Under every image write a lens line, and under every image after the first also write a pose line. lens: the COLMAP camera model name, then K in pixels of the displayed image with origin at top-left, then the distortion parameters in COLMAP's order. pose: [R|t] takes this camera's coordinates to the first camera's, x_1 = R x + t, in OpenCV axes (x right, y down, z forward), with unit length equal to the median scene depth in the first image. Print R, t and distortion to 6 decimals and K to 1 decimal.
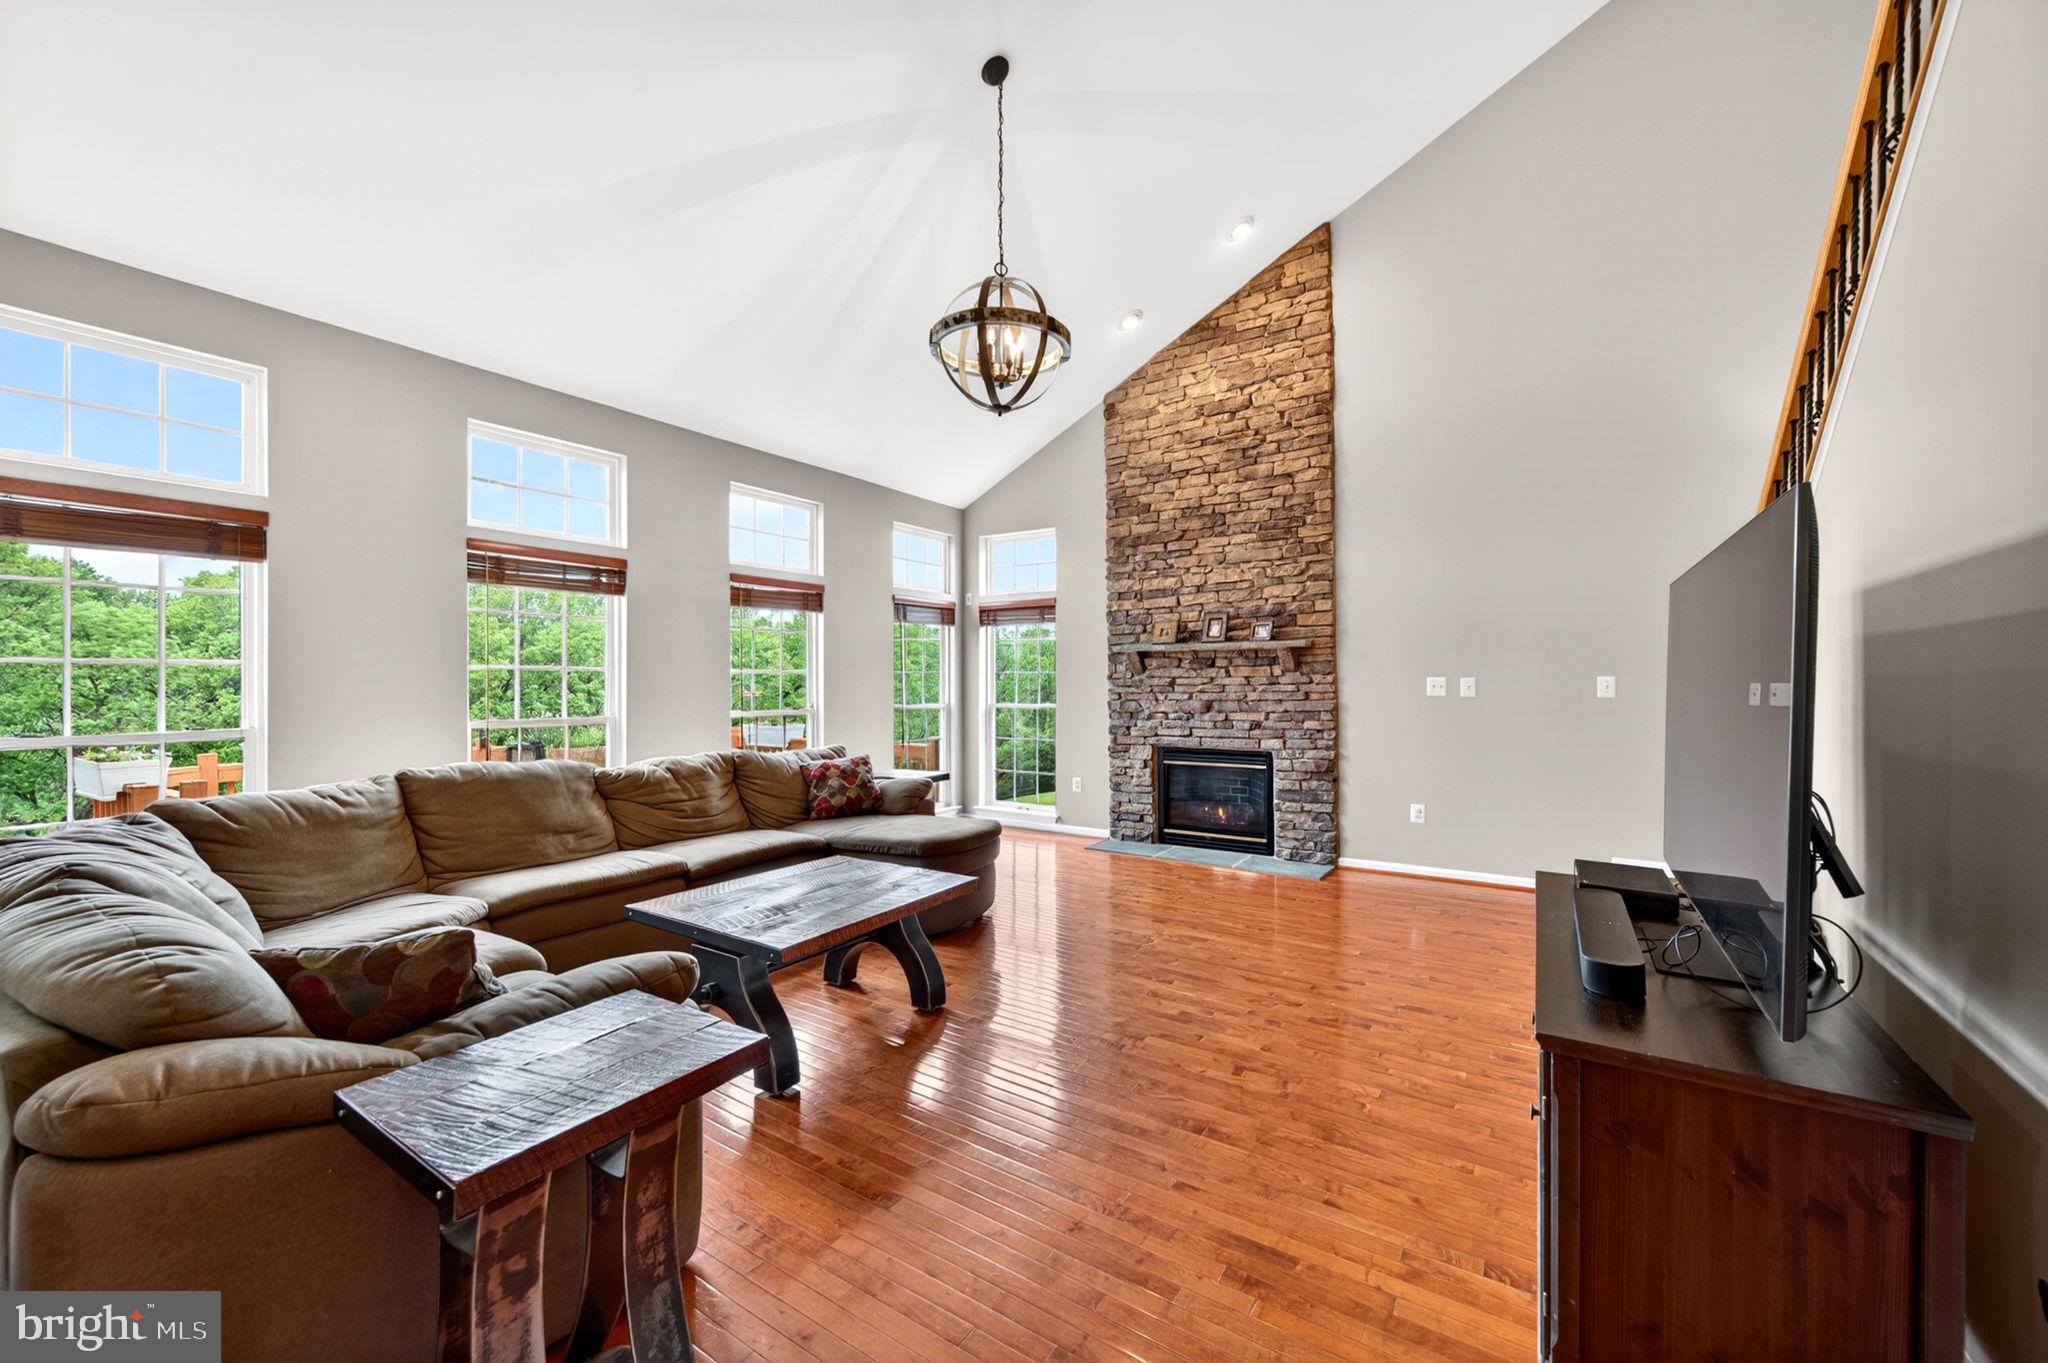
lens RADIAL K [[794.3, 0, 1029.1], [0, 794.3, 683.3], [0, 0, 1]] dist [0.002918, 0.000229]
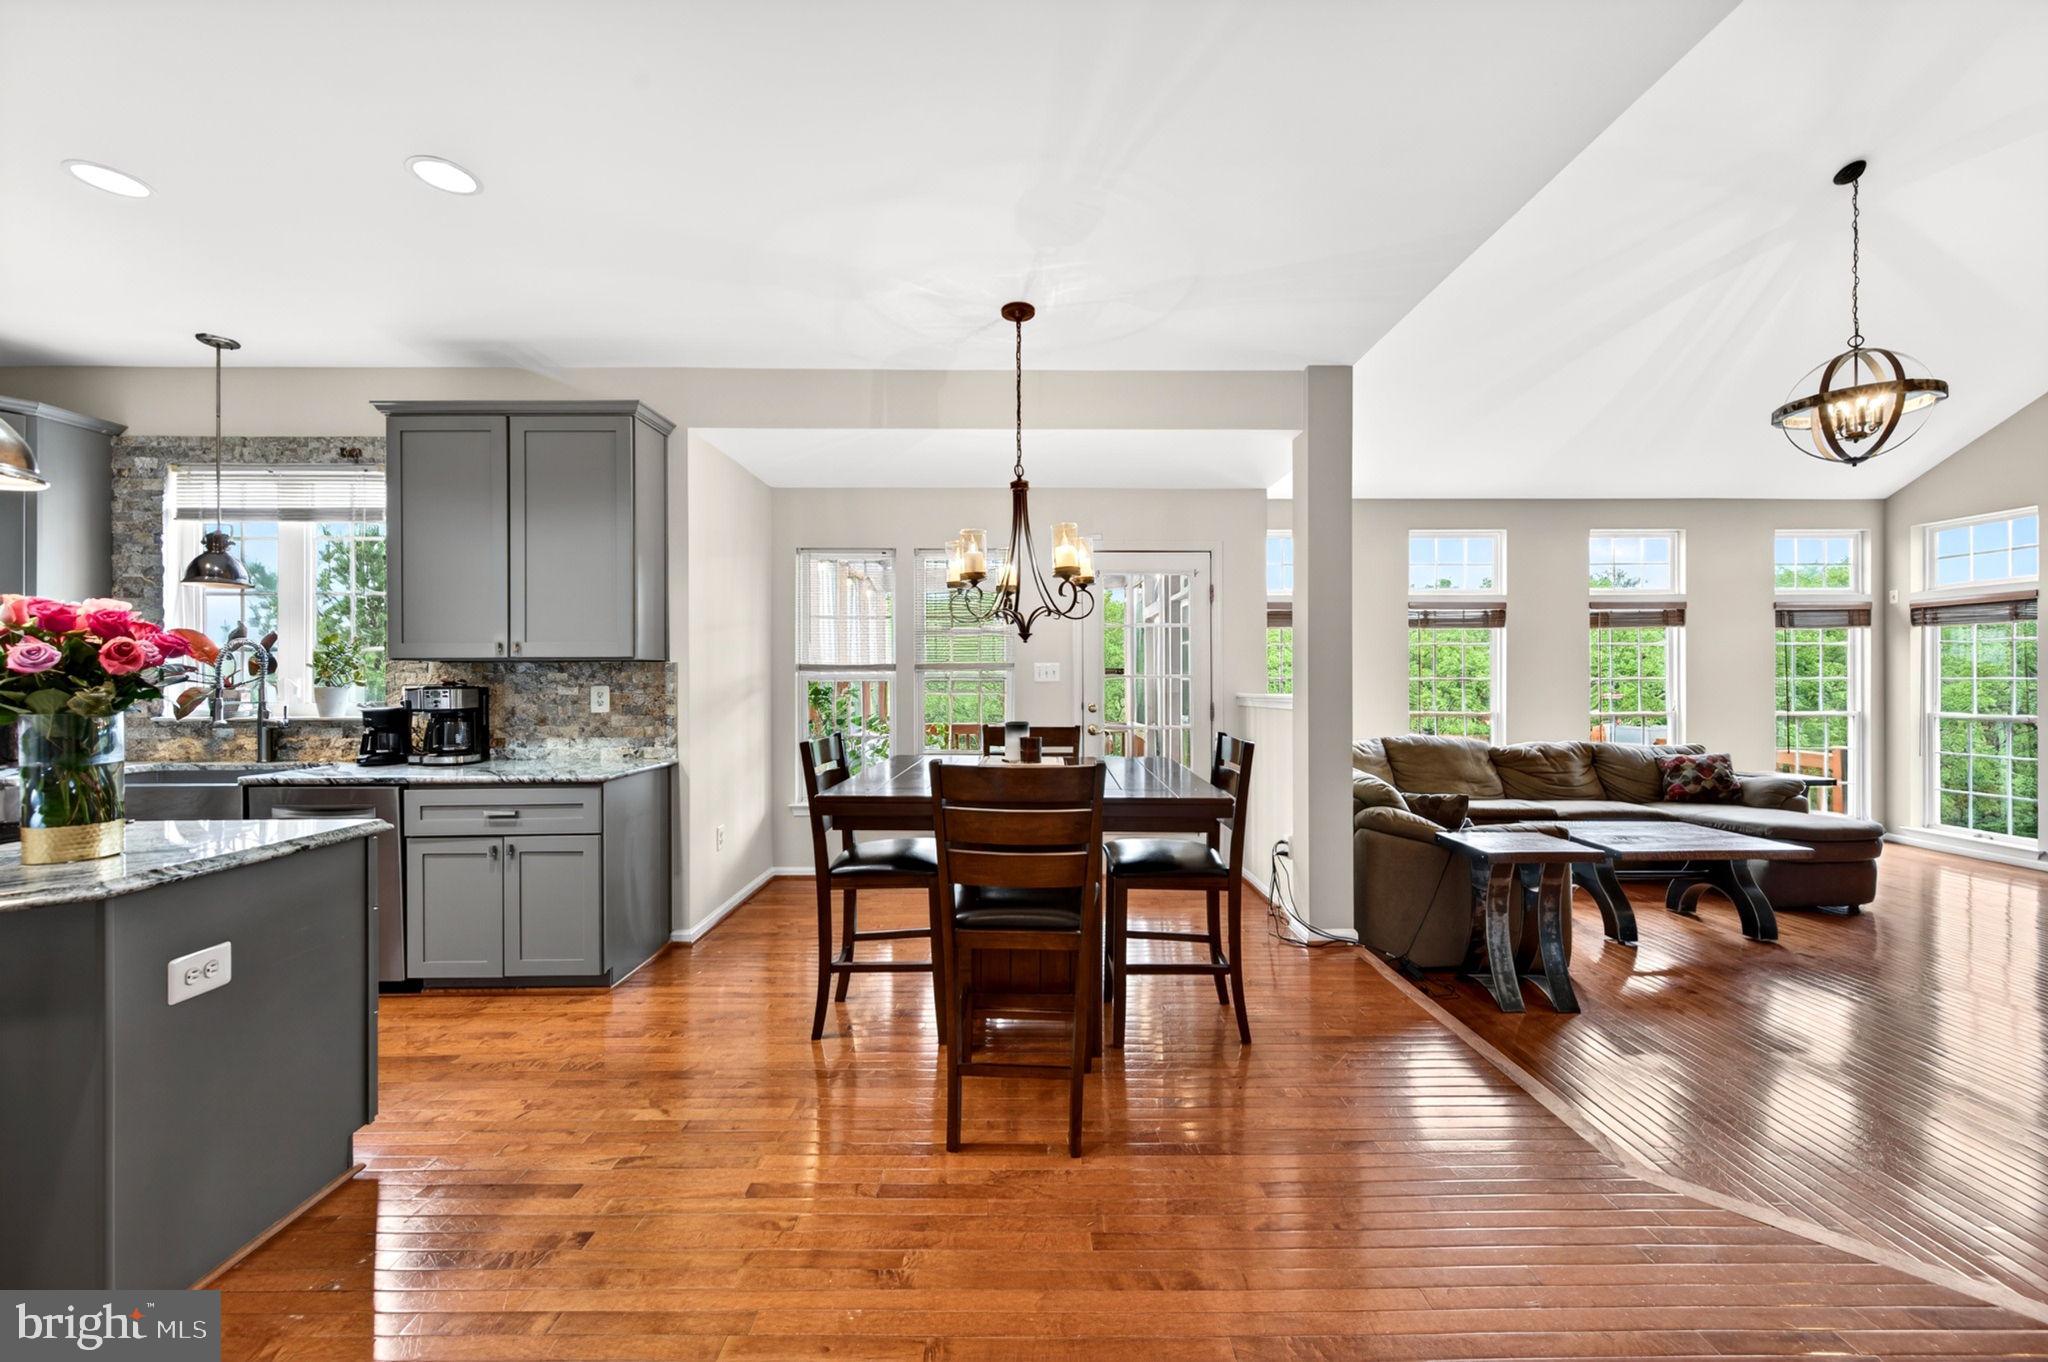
lens RADIAL K [[794.3, 0, 1030.8], [0, 794.3, 677.5], [0, 0, 1]] dist [0.002918, 0.000229]
pose [[0.560557, 0.000020, -0.828116, 0.197293], [-0.001993, 0.999997, -0.001325, -0.017155], [0.828113, 0.002394, 0.560556, -0.508598]]
